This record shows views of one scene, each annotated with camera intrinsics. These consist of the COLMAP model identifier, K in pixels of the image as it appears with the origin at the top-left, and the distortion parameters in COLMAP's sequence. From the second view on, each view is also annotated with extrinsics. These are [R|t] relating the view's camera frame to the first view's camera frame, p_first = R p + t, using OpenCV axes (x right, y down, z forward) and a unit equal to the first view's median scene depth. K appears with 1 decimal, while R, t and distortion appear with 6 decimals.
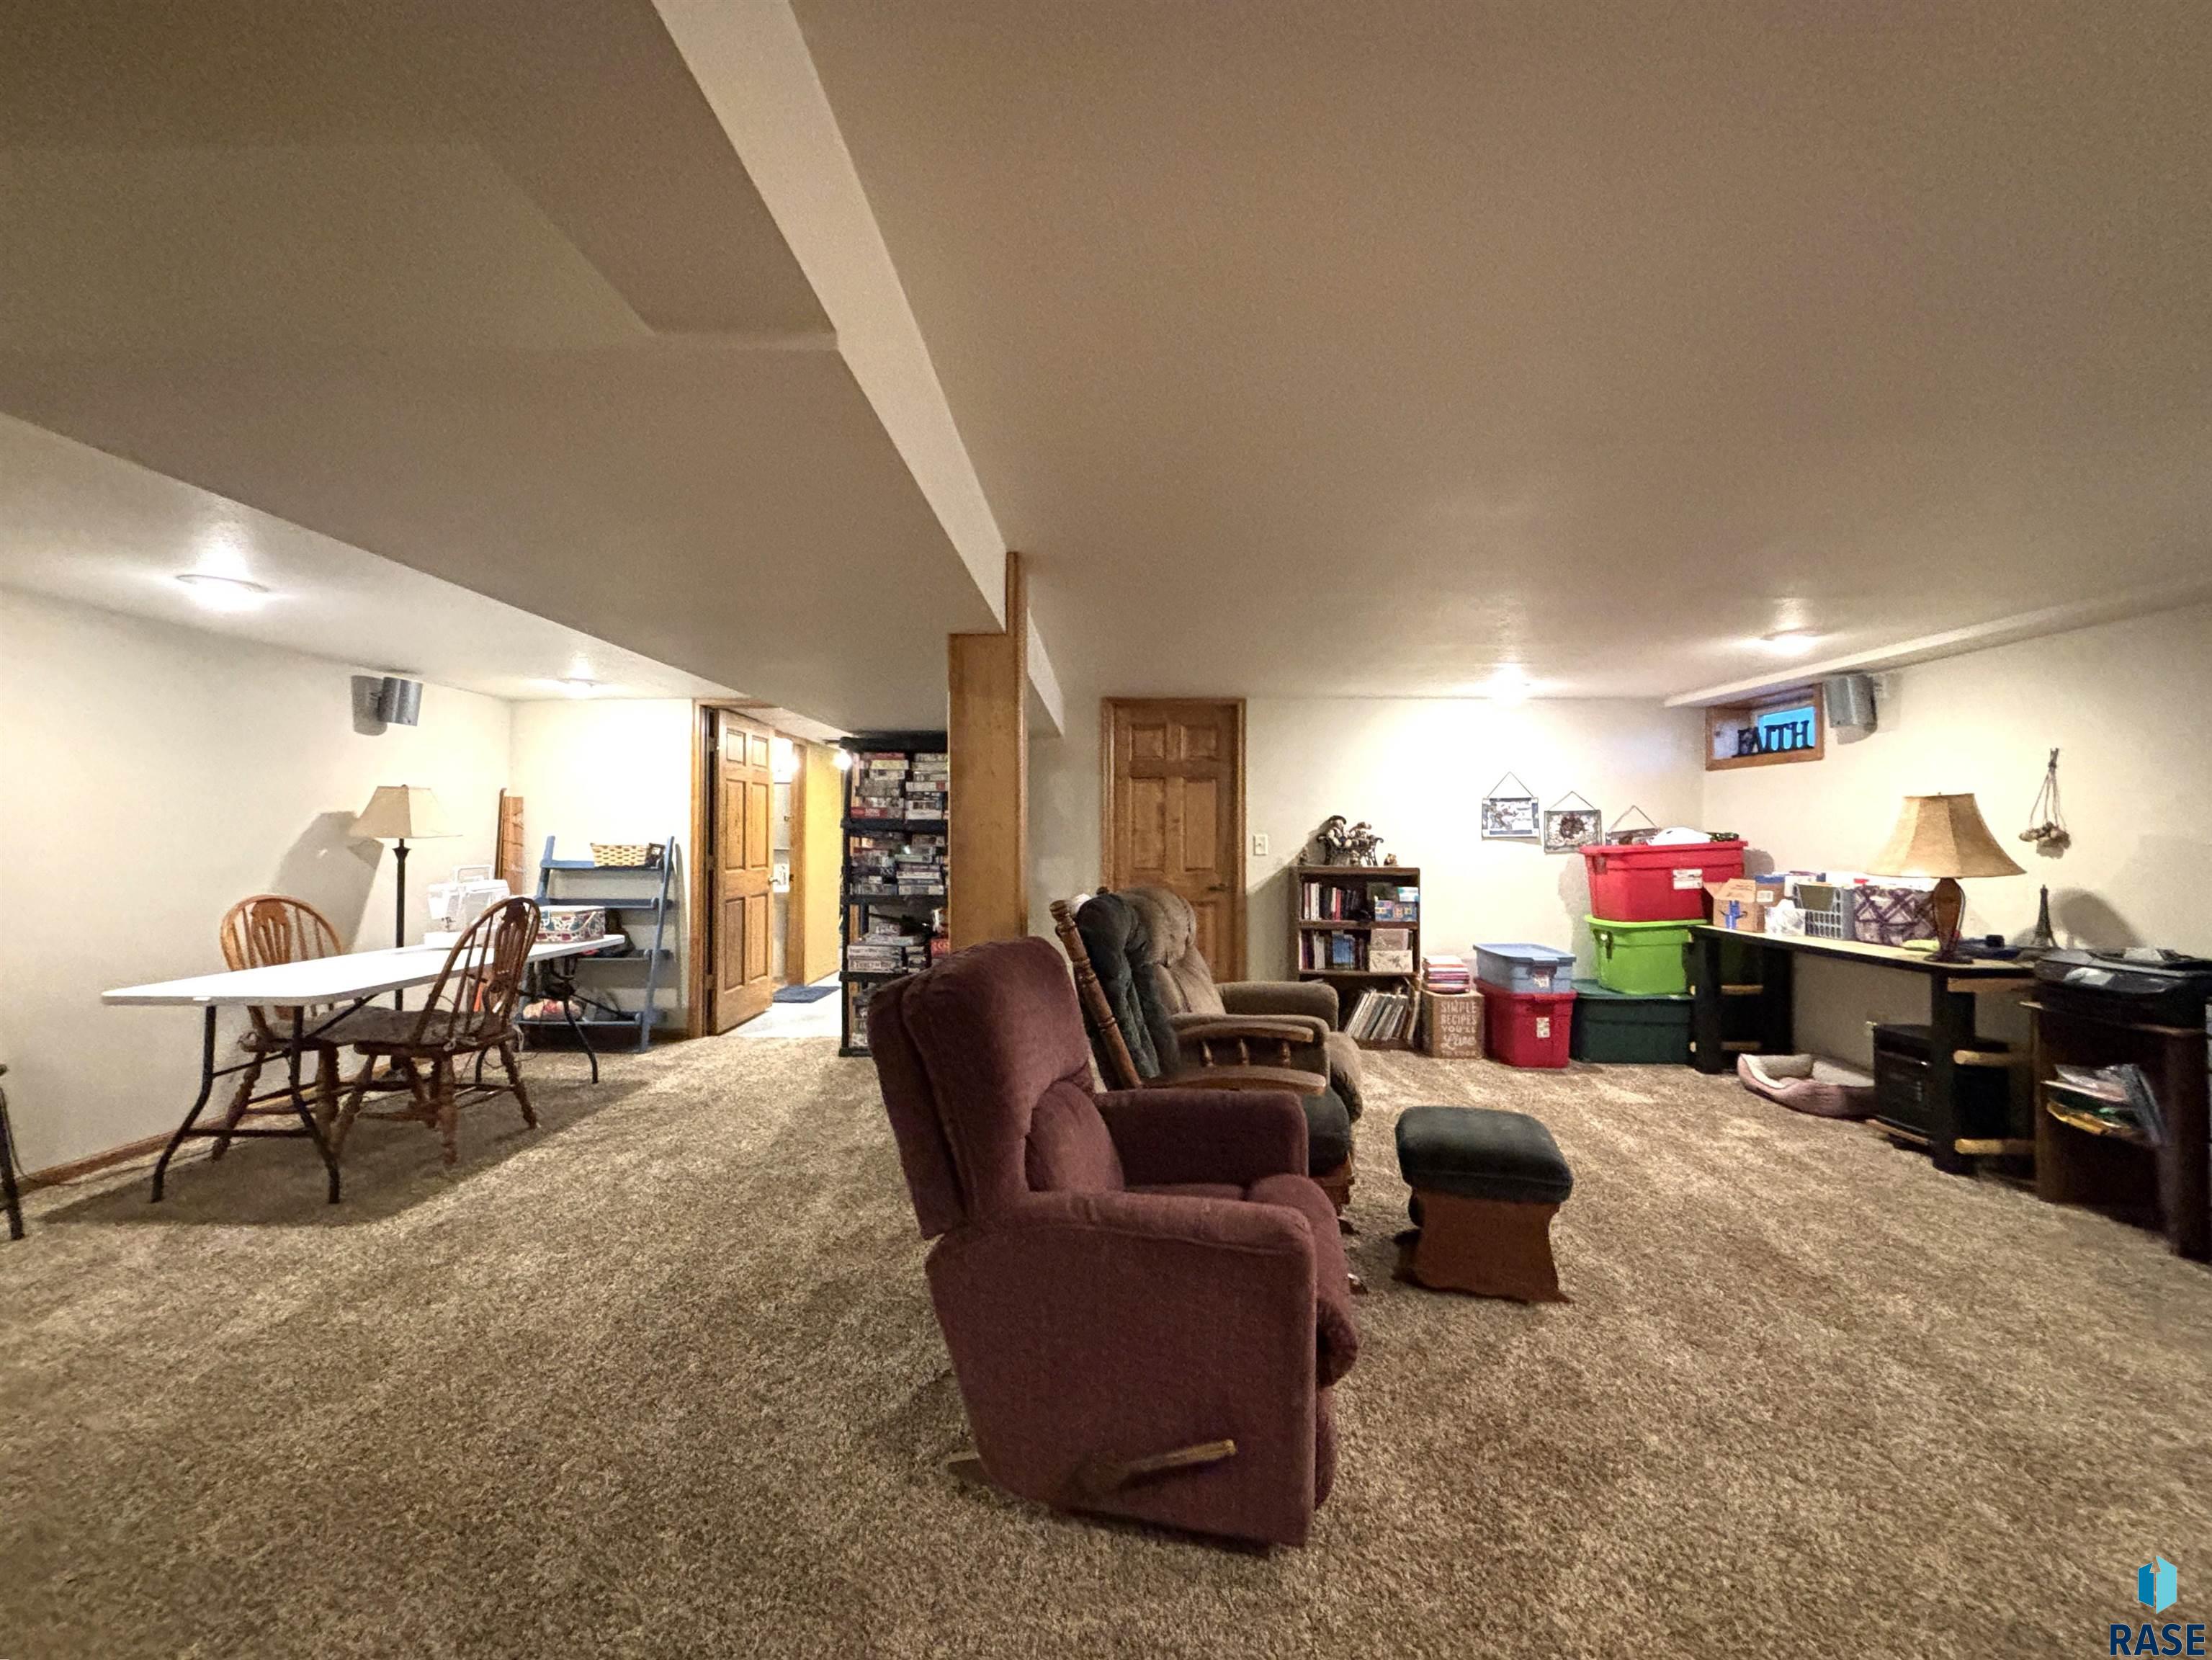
lens RADIAL K [[892.8, 0, 1094.6], [0, 892.8, 826.7], [0, 0, 1]] dist [-0.006896, 0.000999]
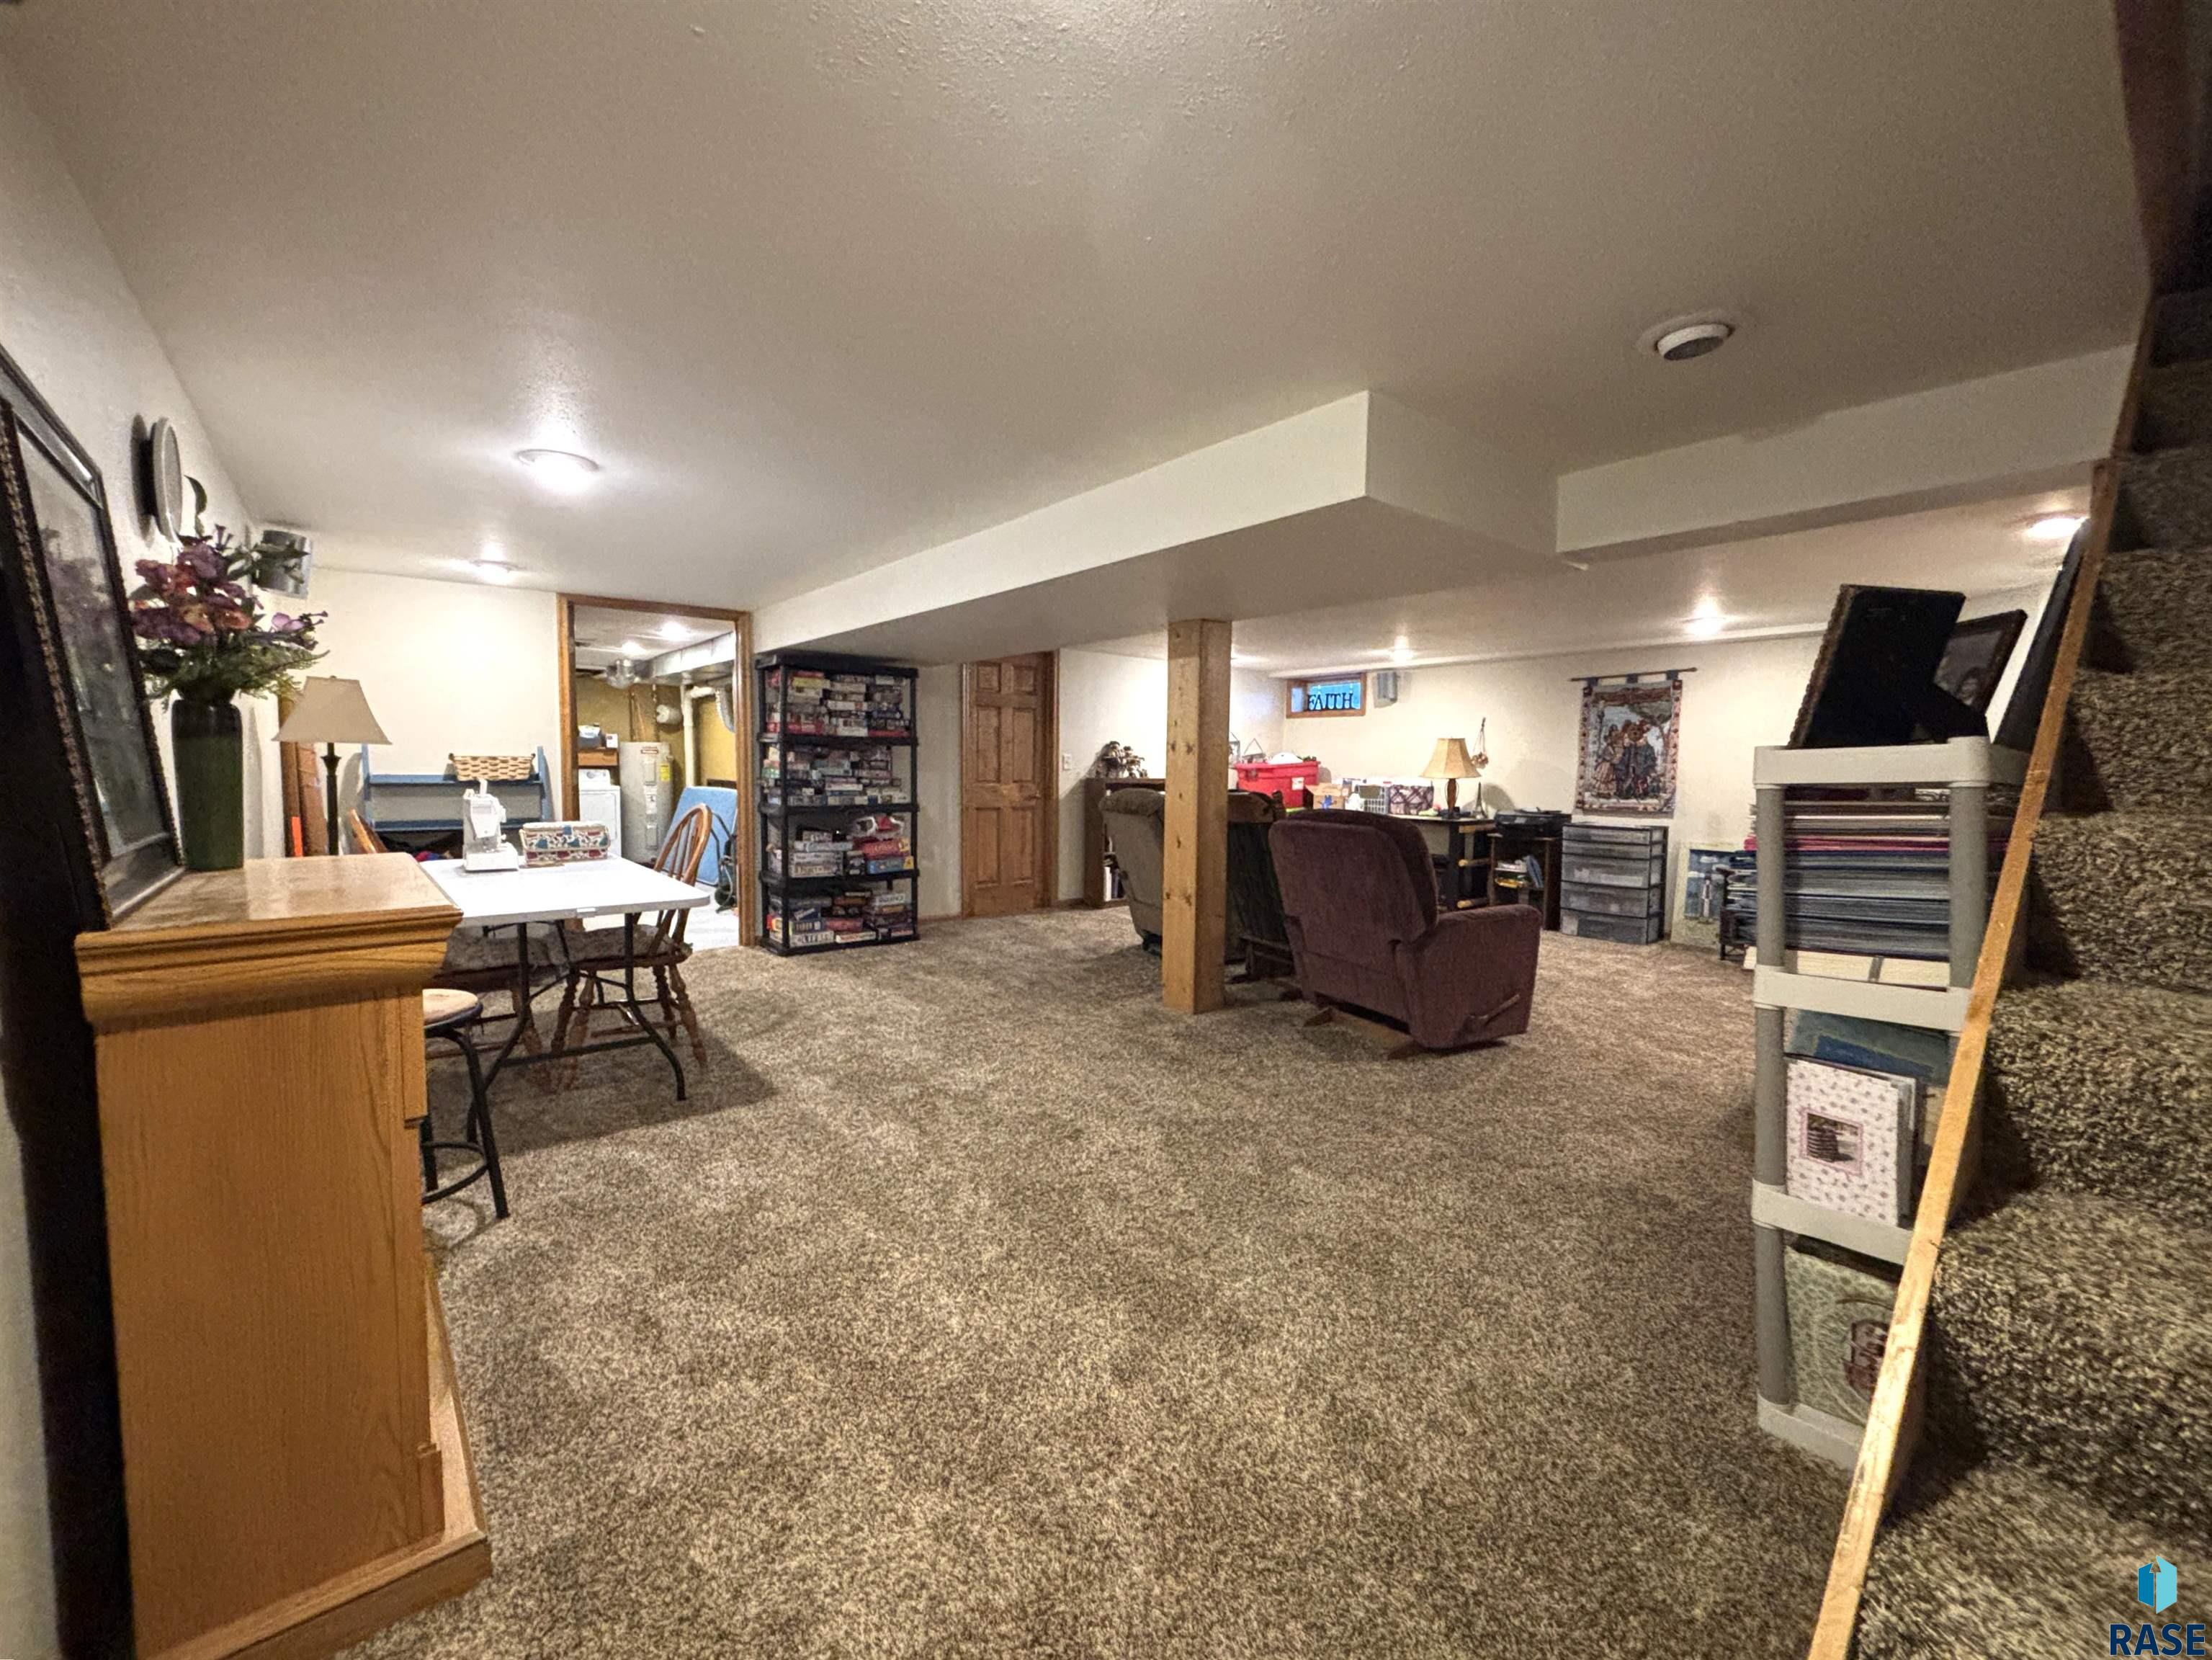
lens RADIAL K [[892.8, 0, 1091.2], [0, 892.8, 843.7], [0, 0, 1]] dist [-0.006896, 0.000999]
pose [[0.768729, -0.050739, 0.637559, -0.683352], [-0.015488, 0.995079, 0.097866, 0.012046], [-0.639387, -0.085107, 0.764160, -0.038473]]
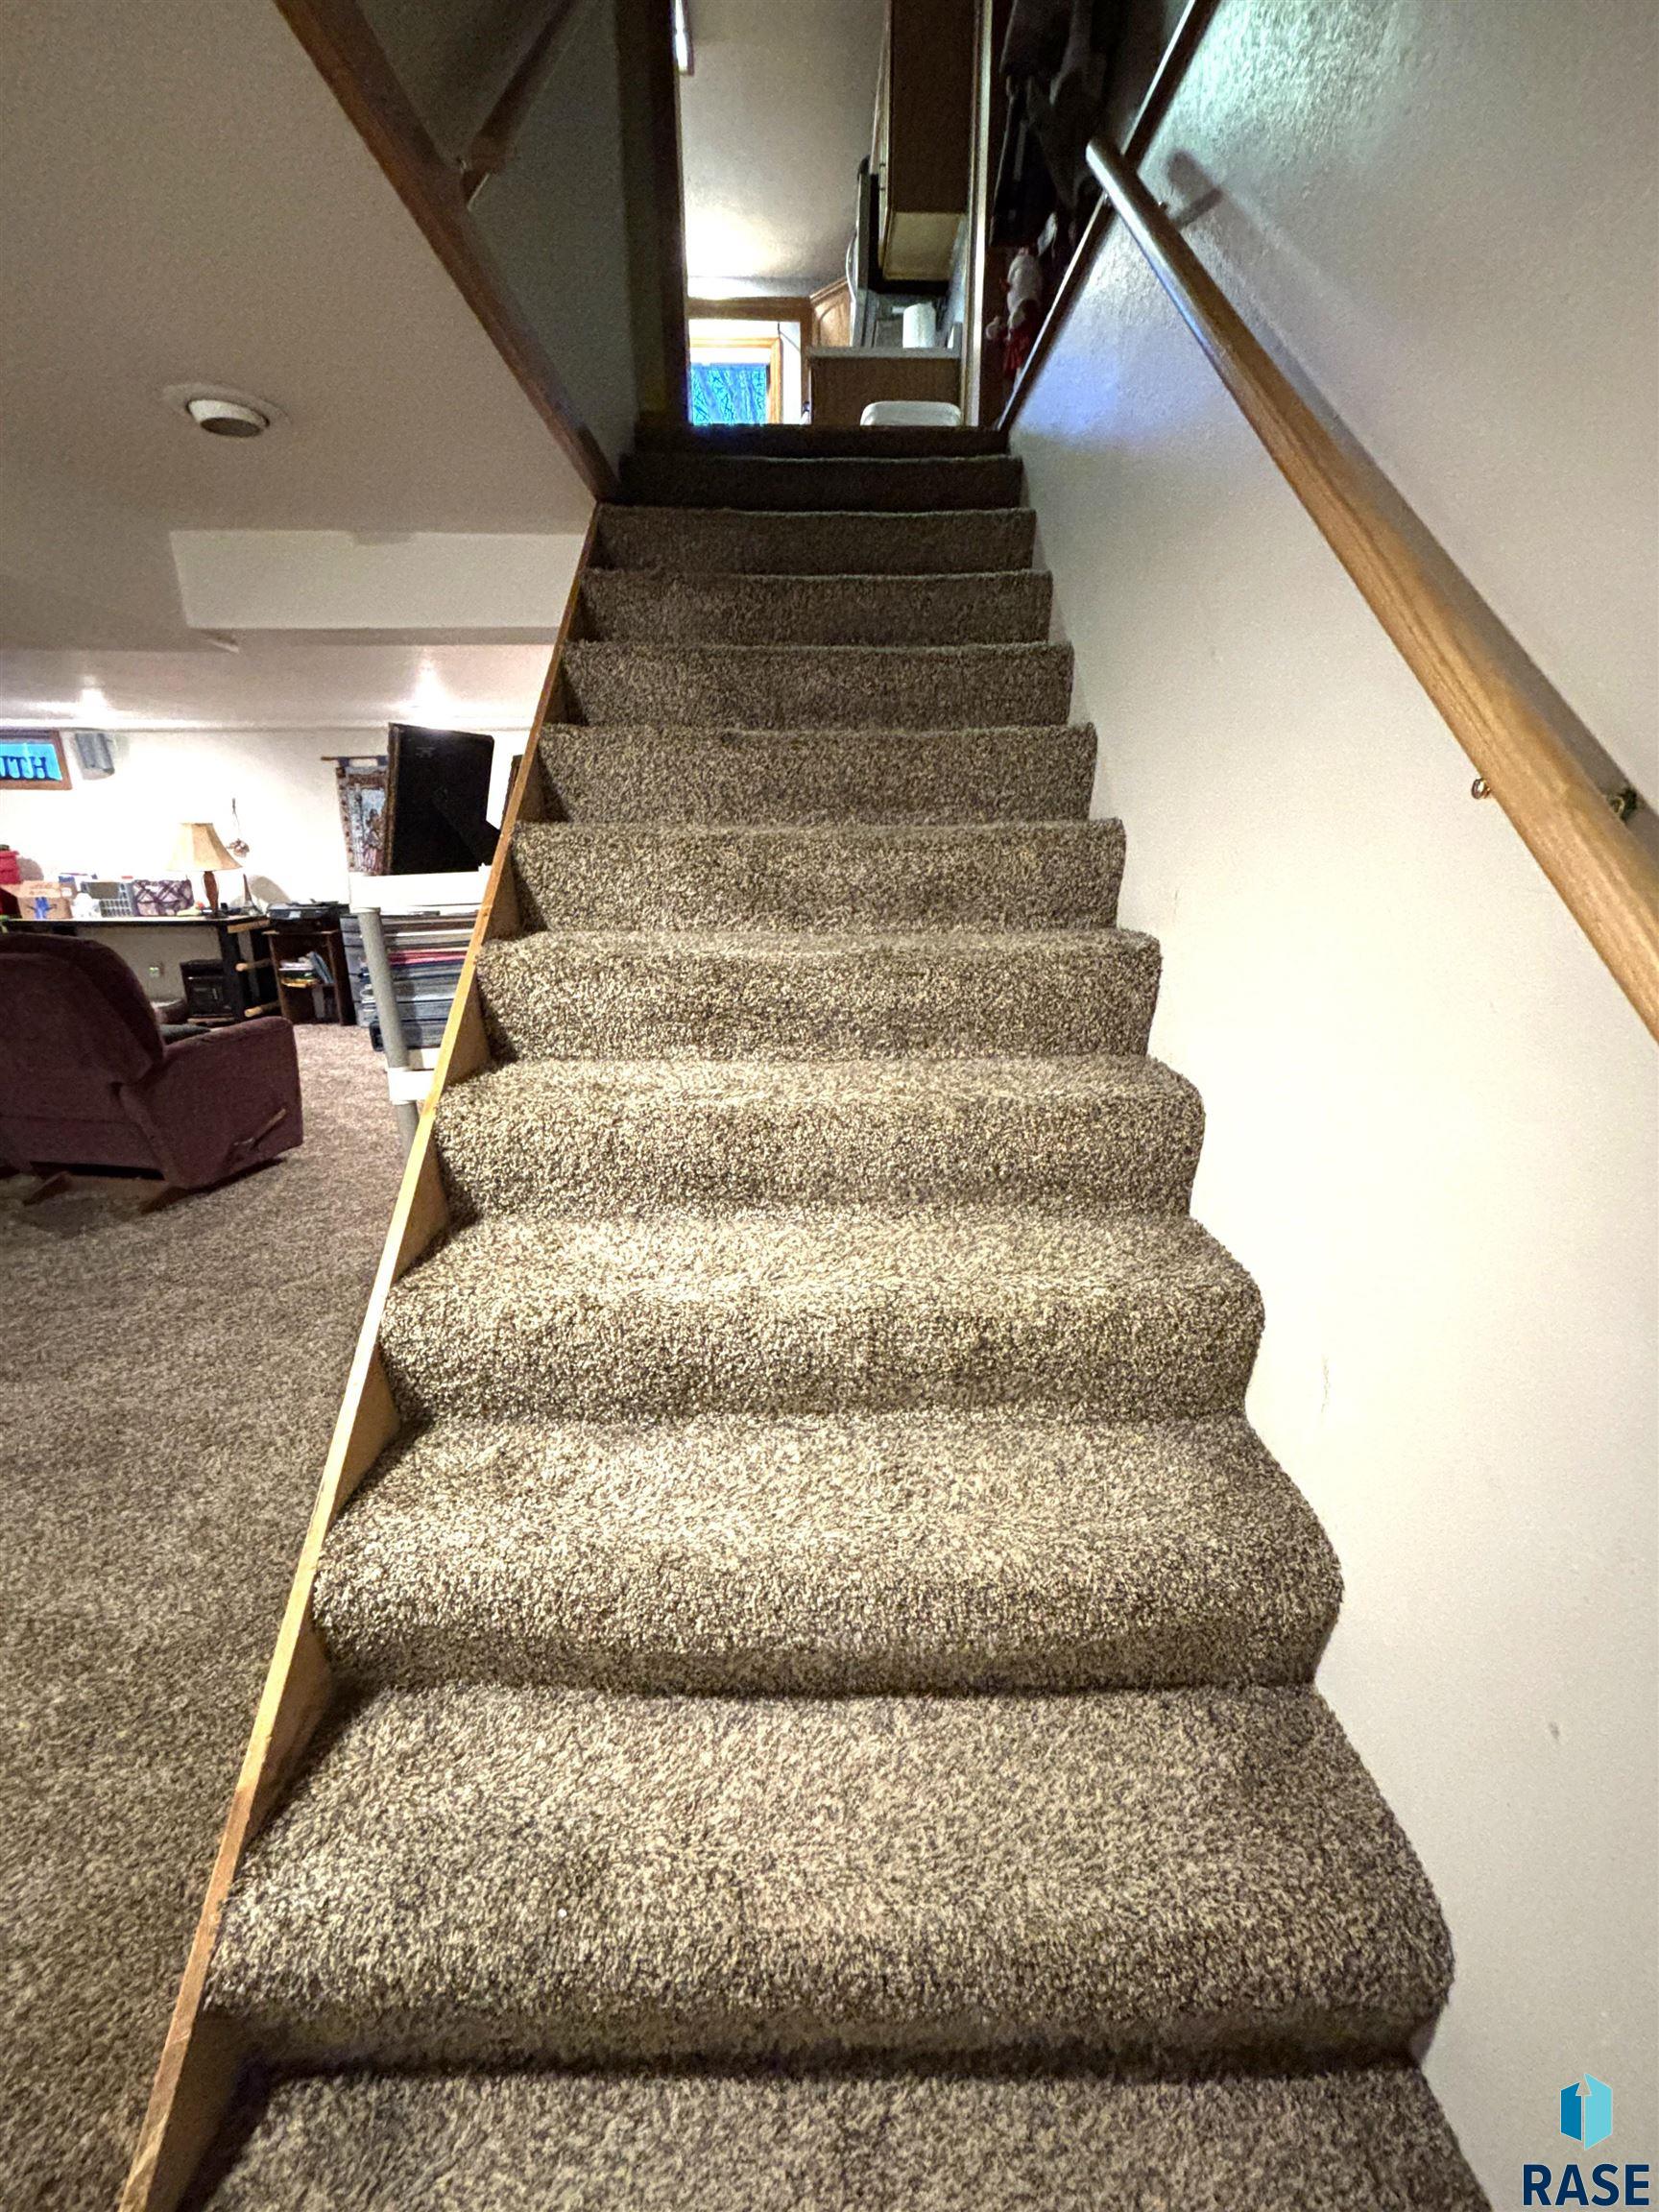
lens RADIAL K [[892.7, 0, 852.6], [0, 892.7, 1114.4], [0, 0, 1]] dist [-0.006896, 0.000999]
pose [[-0.052563, -0.299165, 0.952753, -0.663360], [-0.010402, 0.954184, 0.299040, -0.016901], [-0.998563, 0.005808, -0.053267, -0.143192]]
